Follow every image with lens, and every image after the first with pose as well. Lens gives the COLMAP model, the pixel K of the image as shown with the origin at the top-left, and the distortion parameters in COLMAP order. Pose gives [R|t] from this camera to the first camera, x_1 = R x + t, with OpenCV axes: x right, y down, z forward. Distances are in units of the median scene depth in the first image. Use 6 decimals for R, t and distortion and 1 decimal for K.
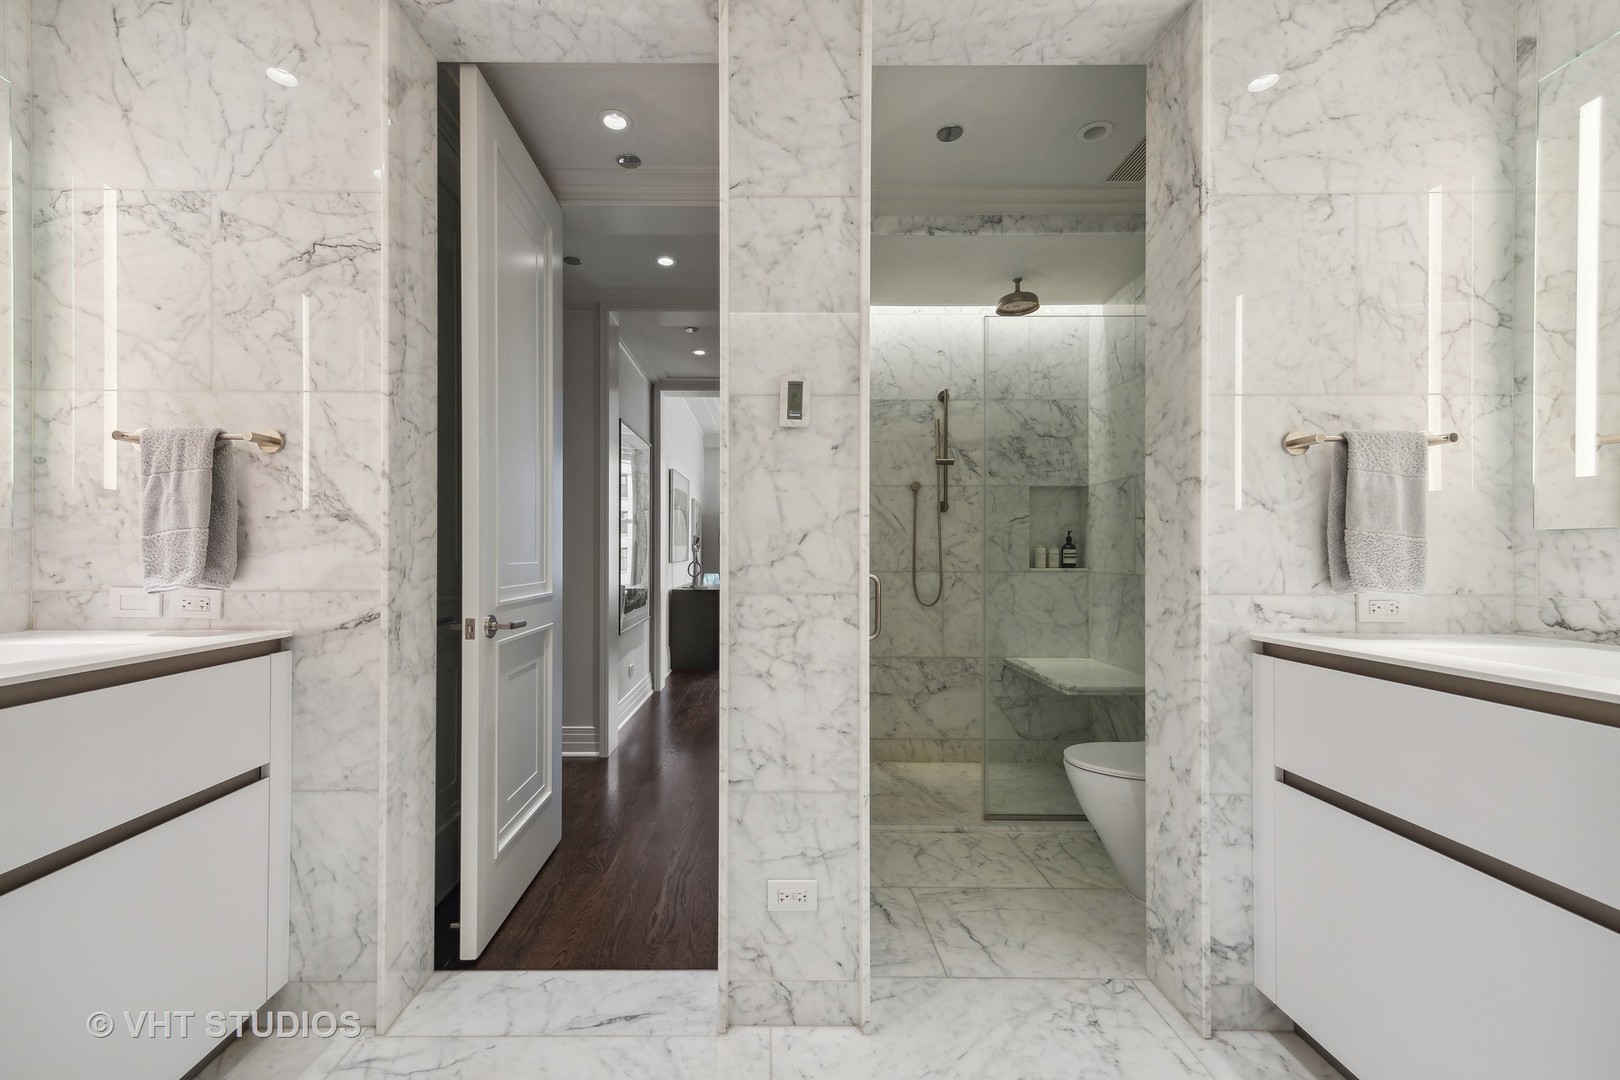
lens RADIAL K [[683.0, 0, 773.4], [0, 683.0, 544.8], [0, 0, 1]] dist [0.008008, 0.000121]
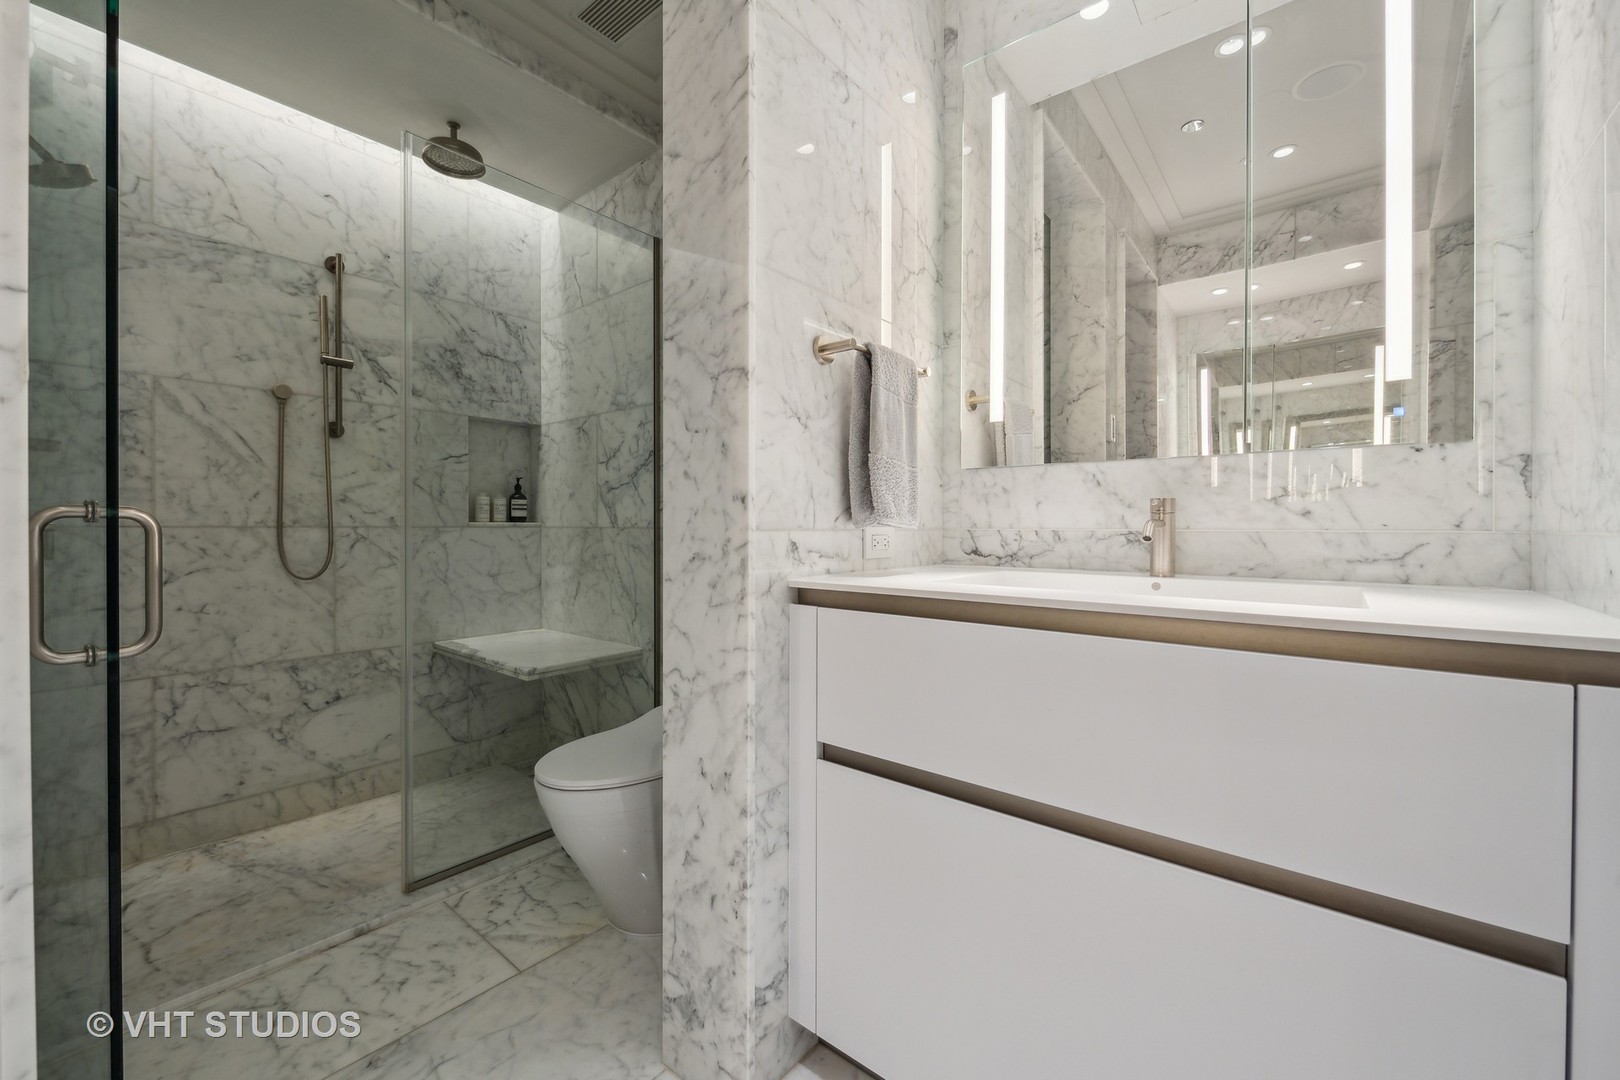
lens RADIAL K [[660.0, 0, 811.3], [0, 660.0, 527.2], [0, 0, 1]] dist [-0.000648, -0.000400]
pose [[0.652919, -0.006918, 0.757396, 0.132903], [-0.006922, 0.999862, 0.015100, 0.055636], [-0.757396, -0.015101, 0.652781, 0.465899]]
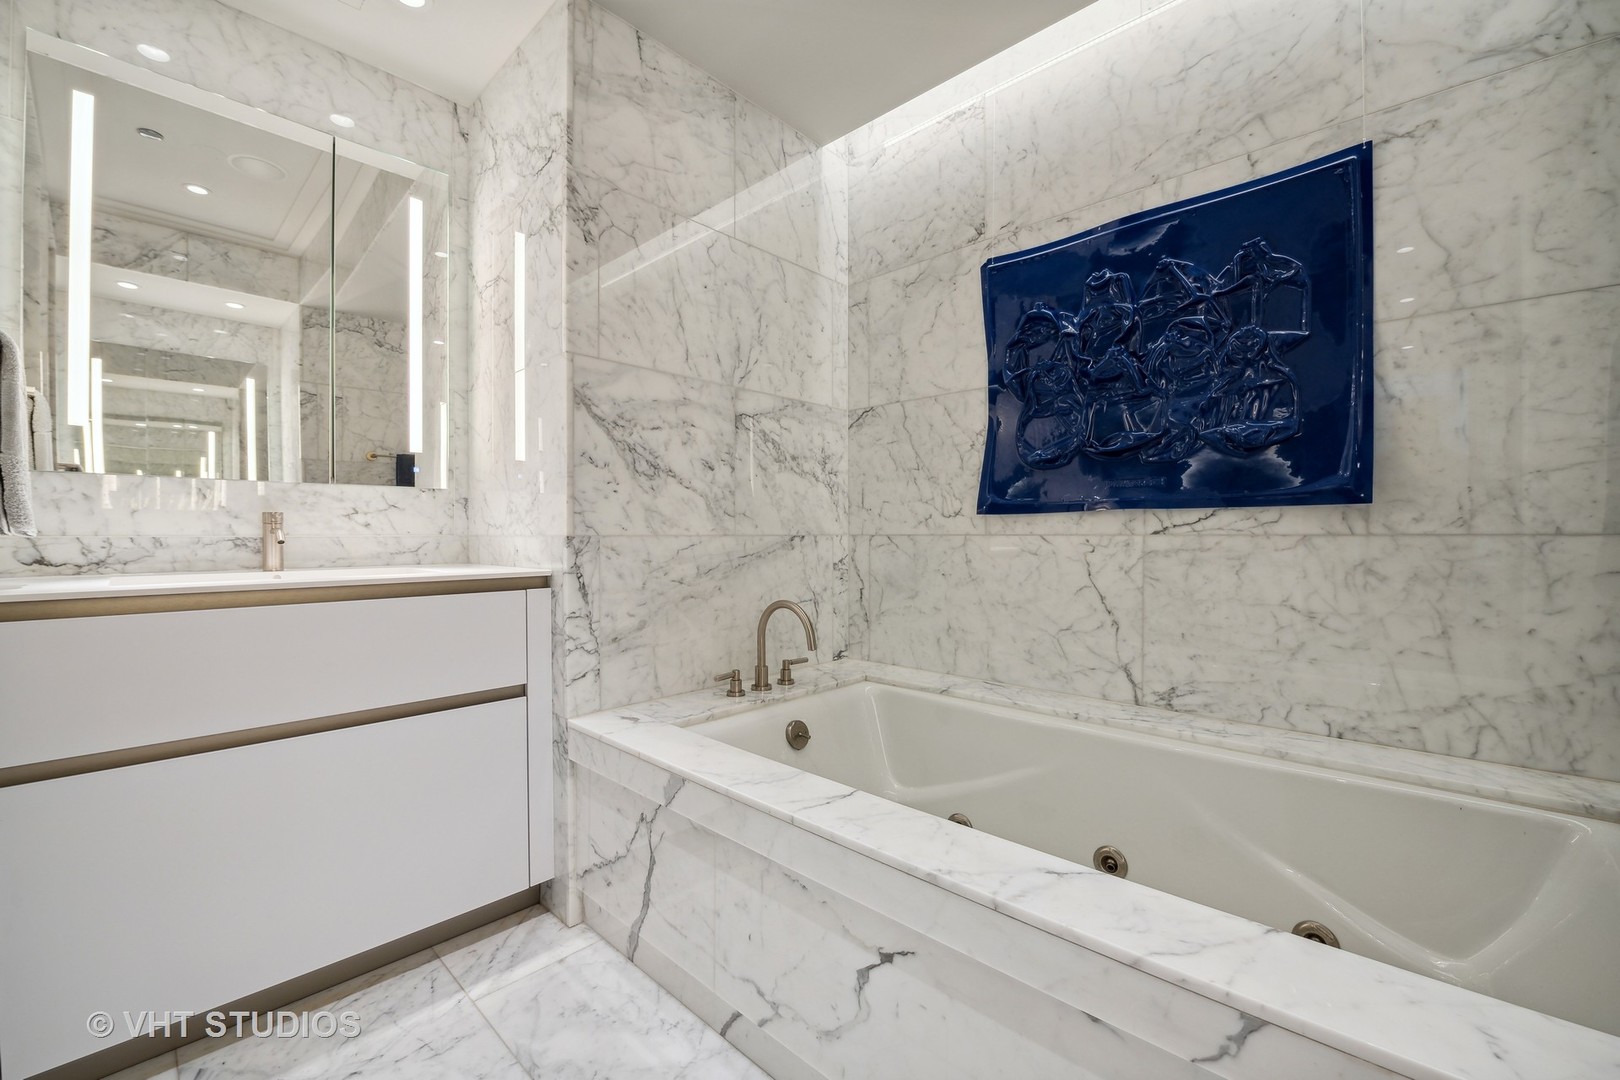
lens RADIAL K [[671.8, 0, 808.9], [0, 671.8, 538.9], [0, 0, 1]] dist [-0.003333, -0.000795]
pose [[-0.722369, -0.007921, 0.691463, -0.373879], [-0.009934, 0.999950, 0.001077, 0.063501], [-0.691437, -0.006091, -0.722411, 0.869821]]
